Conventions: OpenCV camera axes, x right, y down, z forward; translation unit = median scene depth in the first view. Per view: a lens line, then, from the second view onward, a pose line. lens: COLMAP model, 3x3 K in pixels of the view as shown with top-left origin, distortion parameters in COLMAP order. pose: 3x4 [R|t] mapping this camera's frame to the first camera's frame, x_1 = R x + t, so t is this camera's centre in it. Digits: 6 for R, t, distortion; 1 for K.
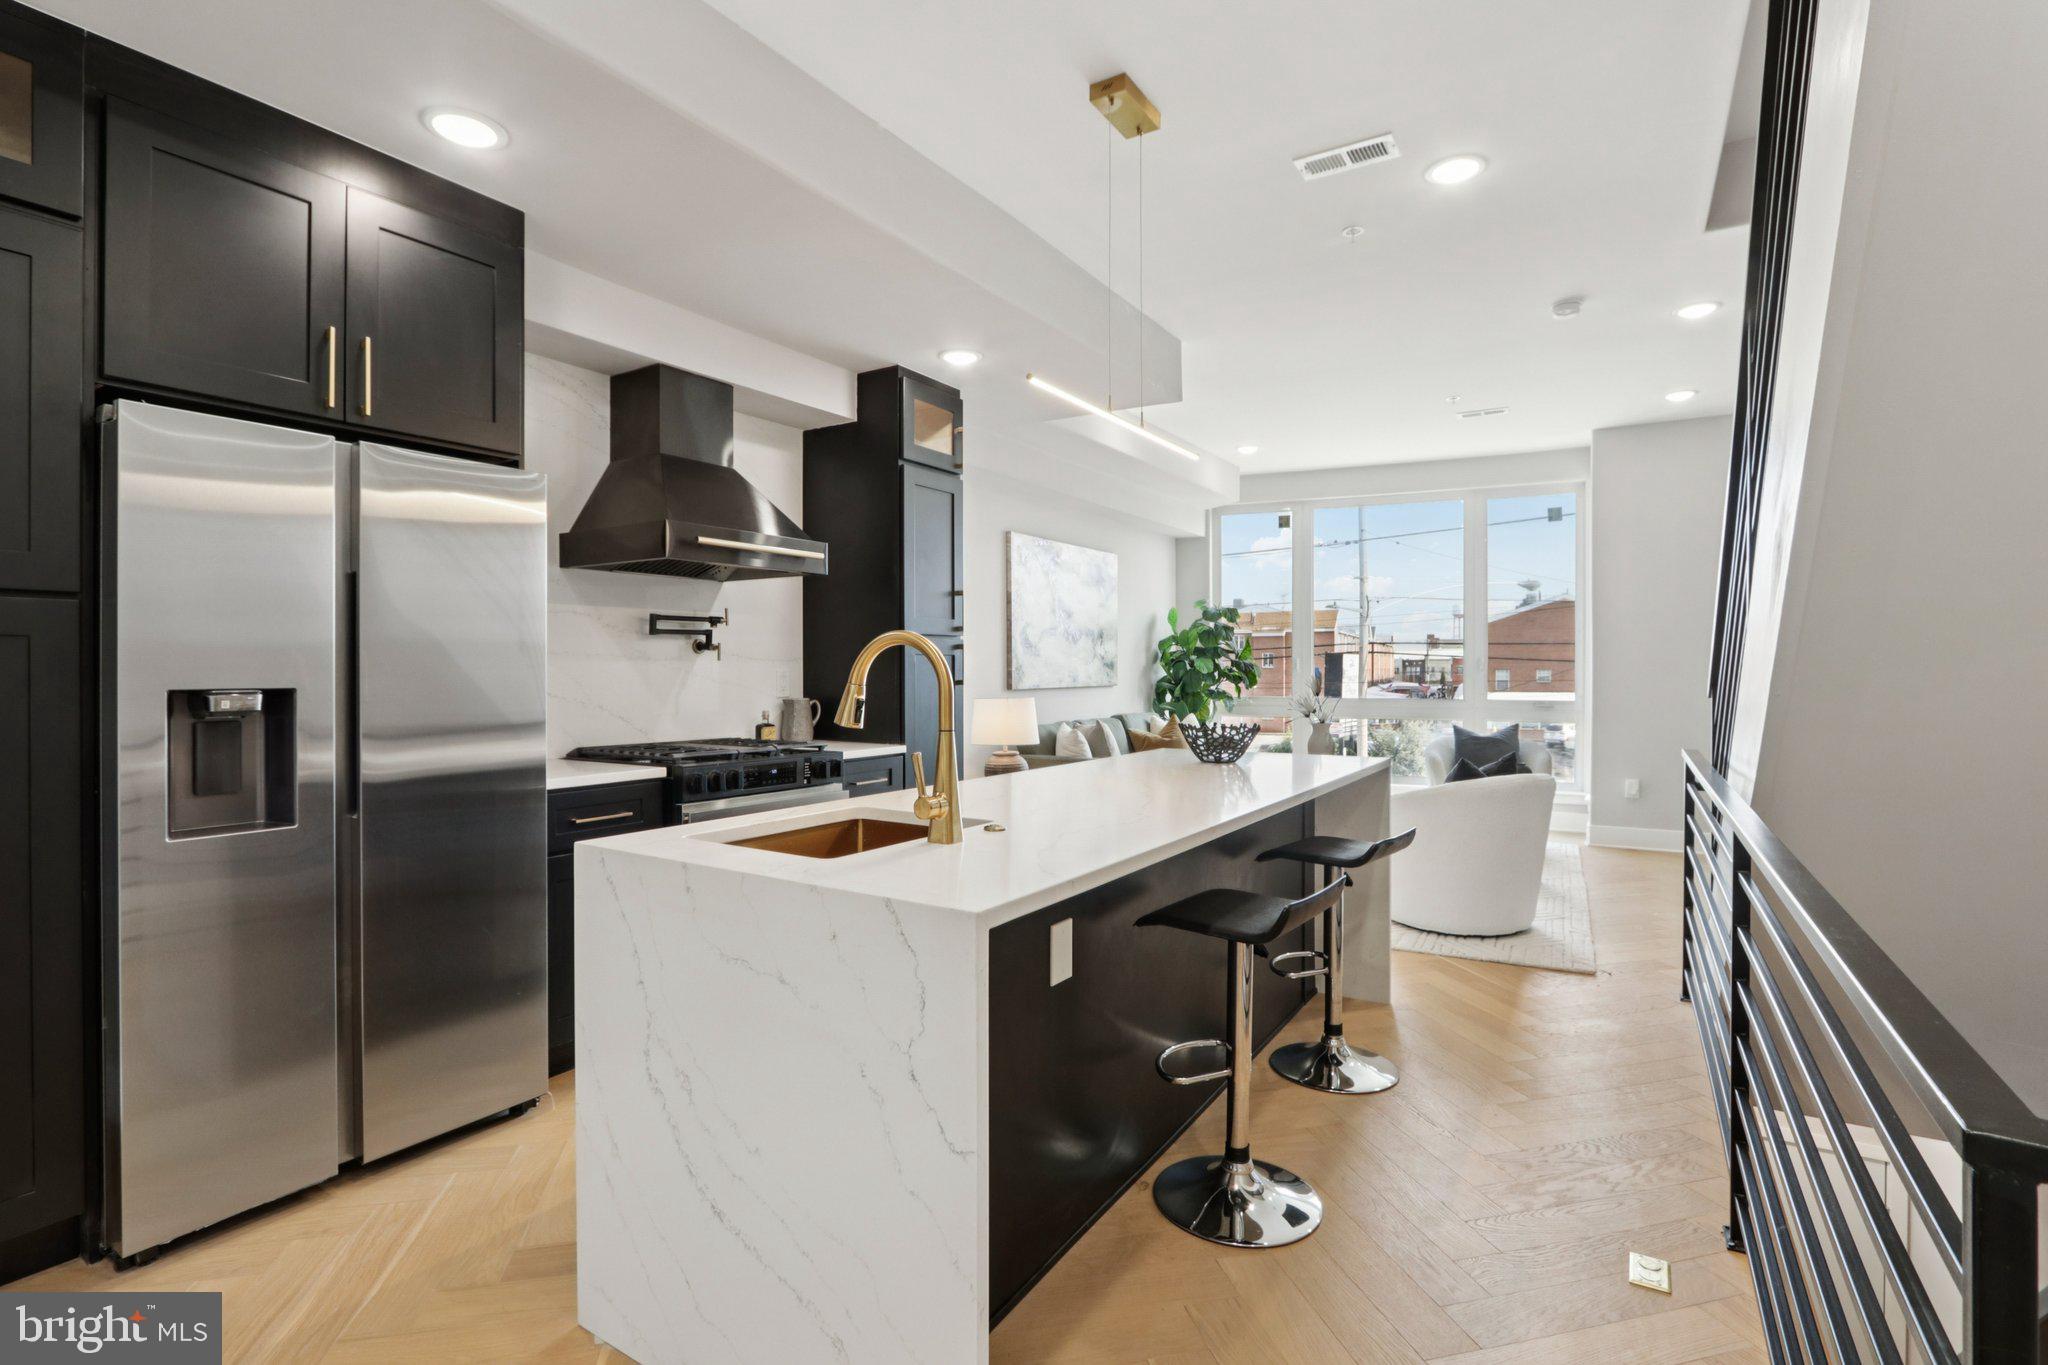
lens RADIAL K [[959.8, 0, 1022.4], [0, 959.8, 670.9], [0, 0, 1]] dist [-0.019838, 0.001564]
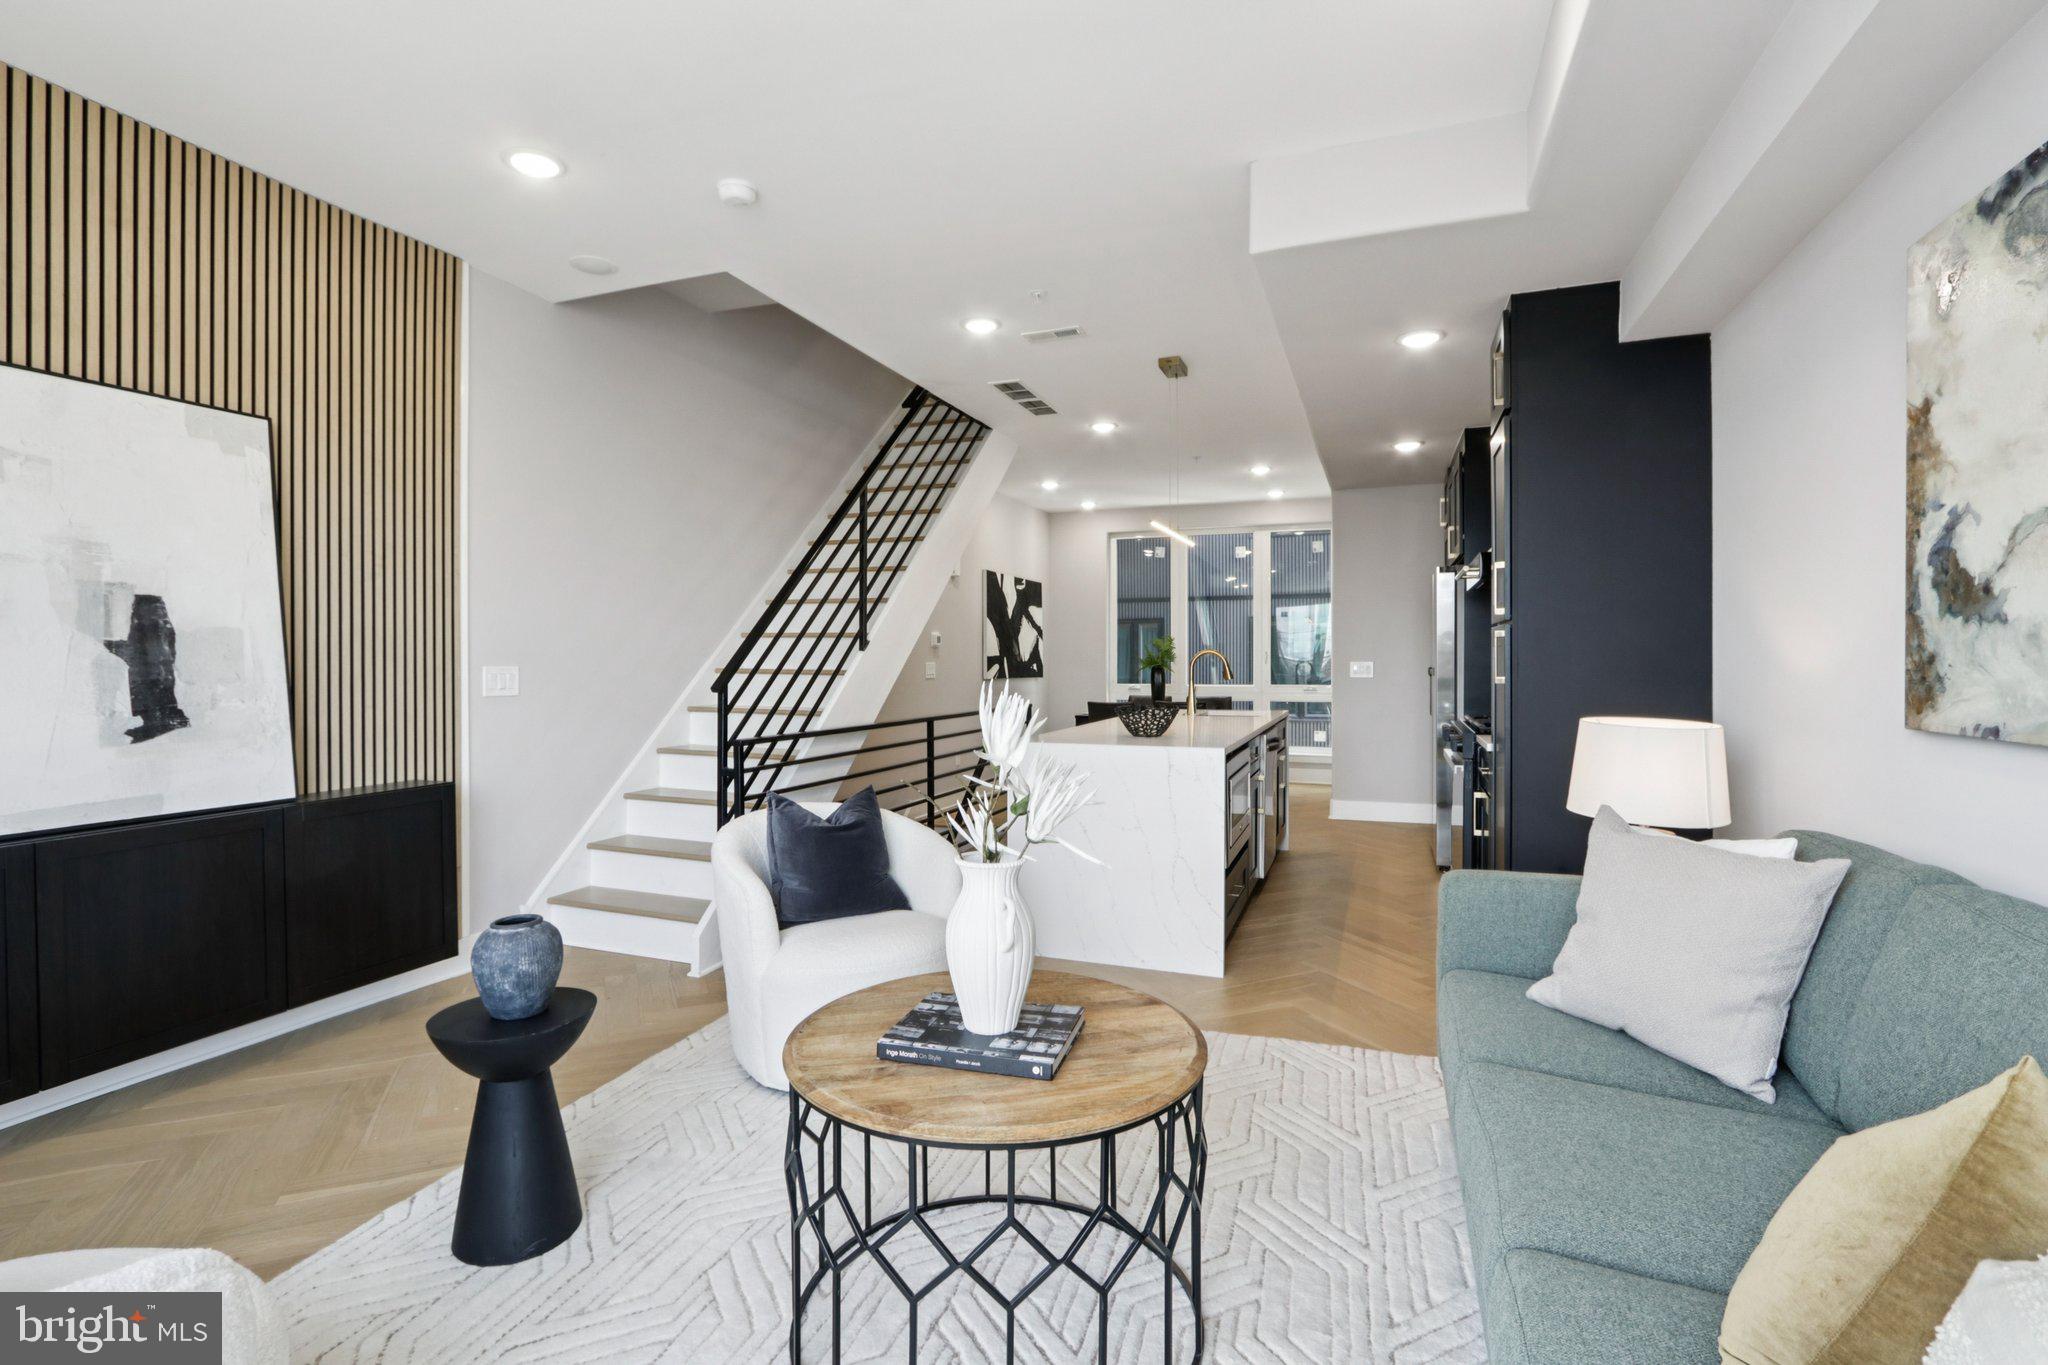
lens RADIAL K [[963.4, 0, 1015.8], [0, 963.4, 665.5], [0, 0, 1]] dist [-0.030298, 0.010005]
pose [[-0.980608, 0.006198, -0.195881, 0.323043], [0.004459, 0.999947, 0.009318, -0.006140], [0.195928, 0.008264, -0.980583, 1.146700]]
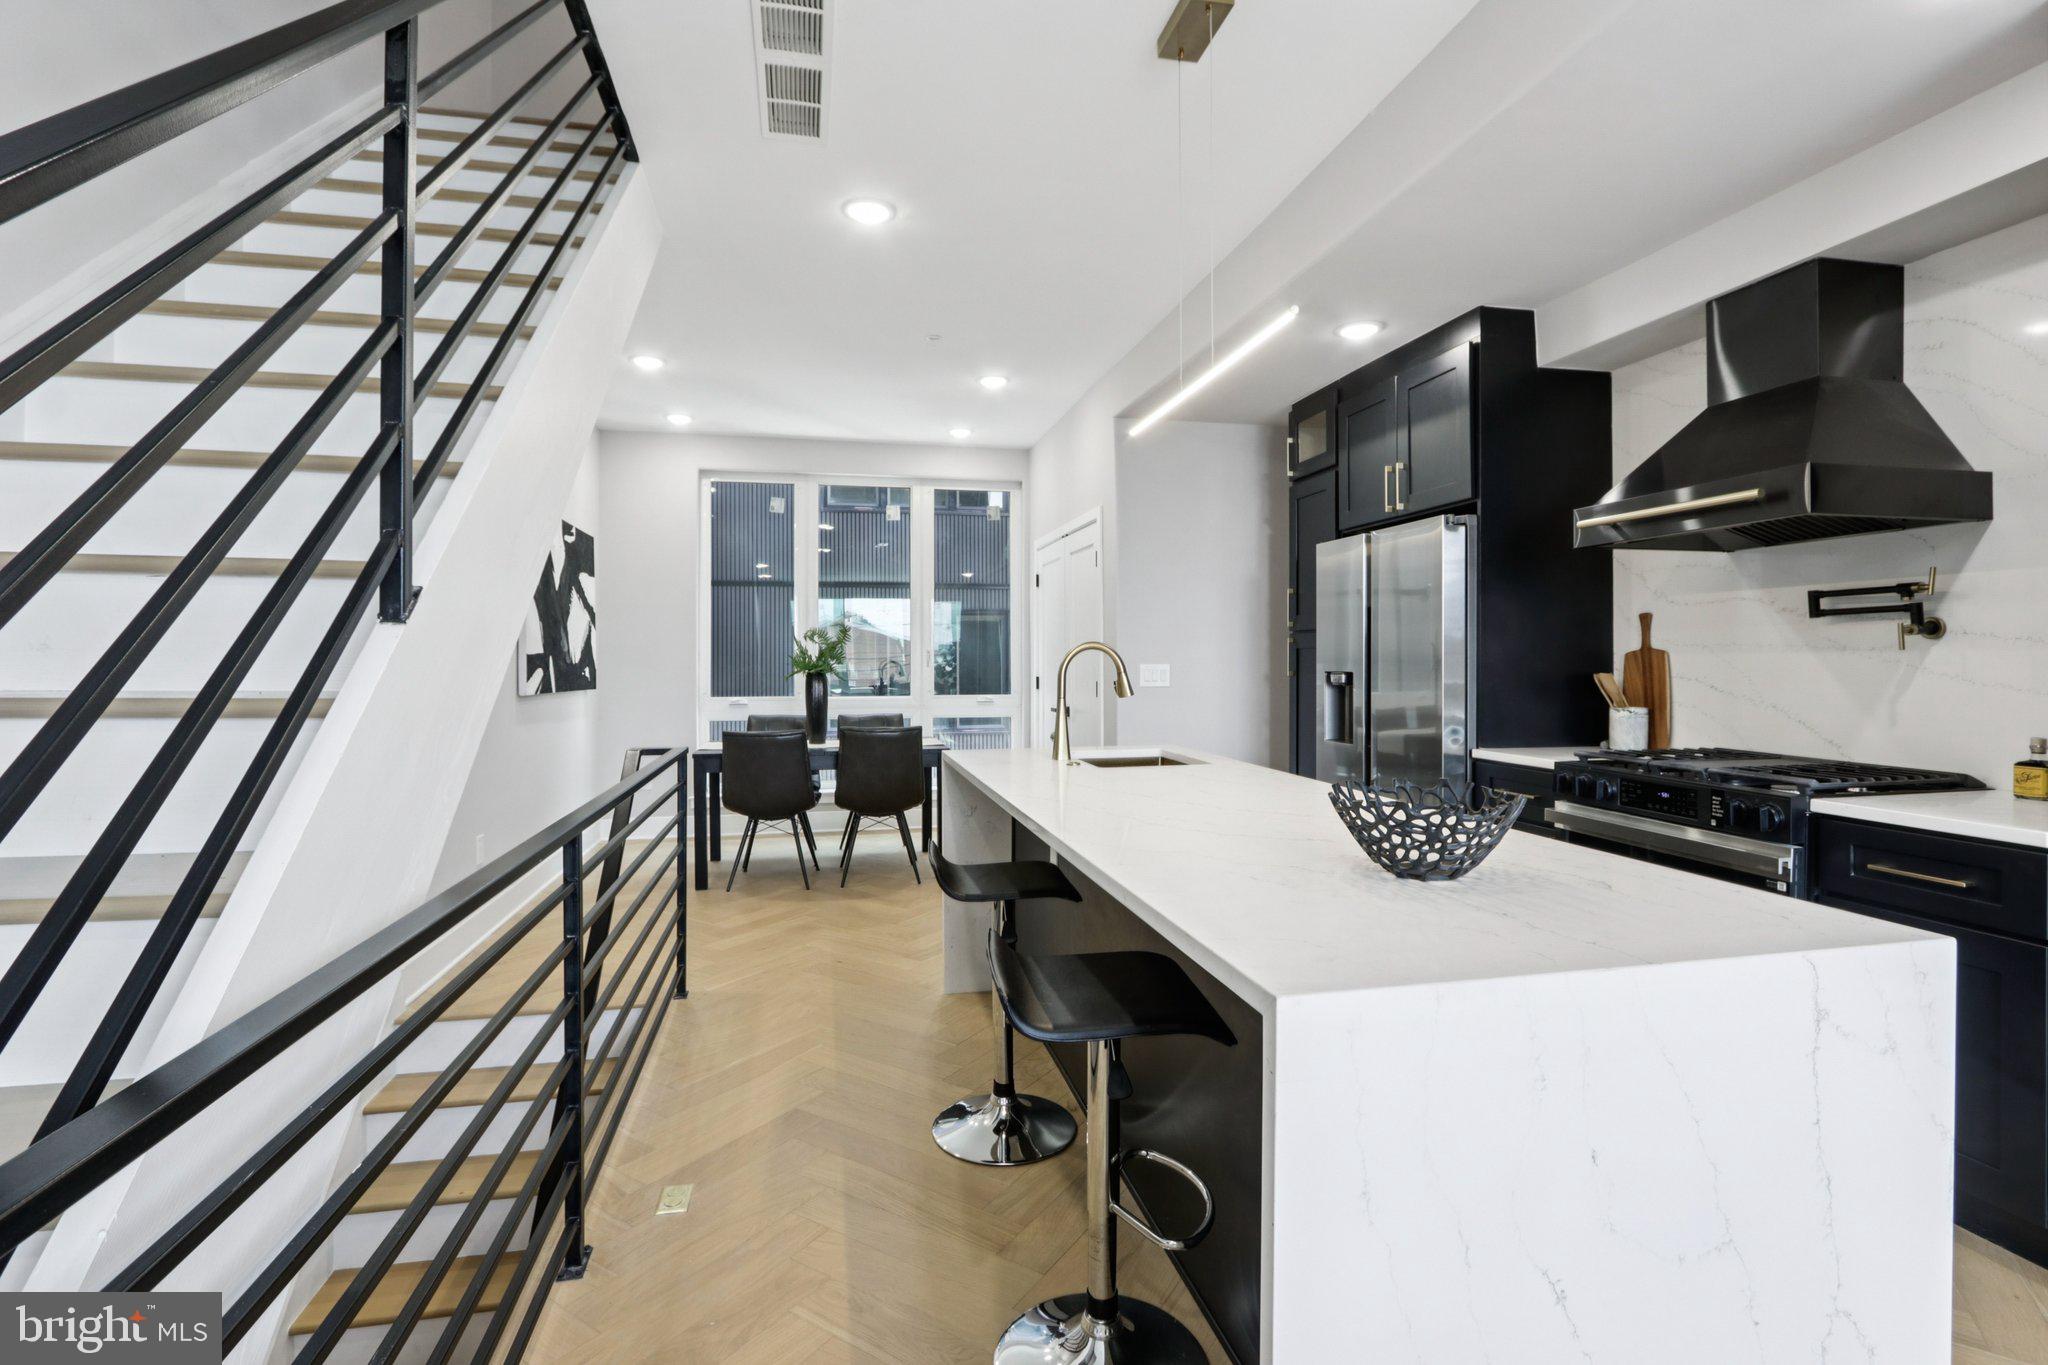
lens RADIAL K [[952.5, 0, 1019.9], [0, 952.5, 661.1], [0, 0, 1]] dist [-0.016747, 0.000746]
pose [[-0.713782, 0.004453, -0.700354, 0.338287], [0.001928, 0.999988, 0.004392, -0.004217], [0.700366, 0.001785, -0.713782, 0.613111]]
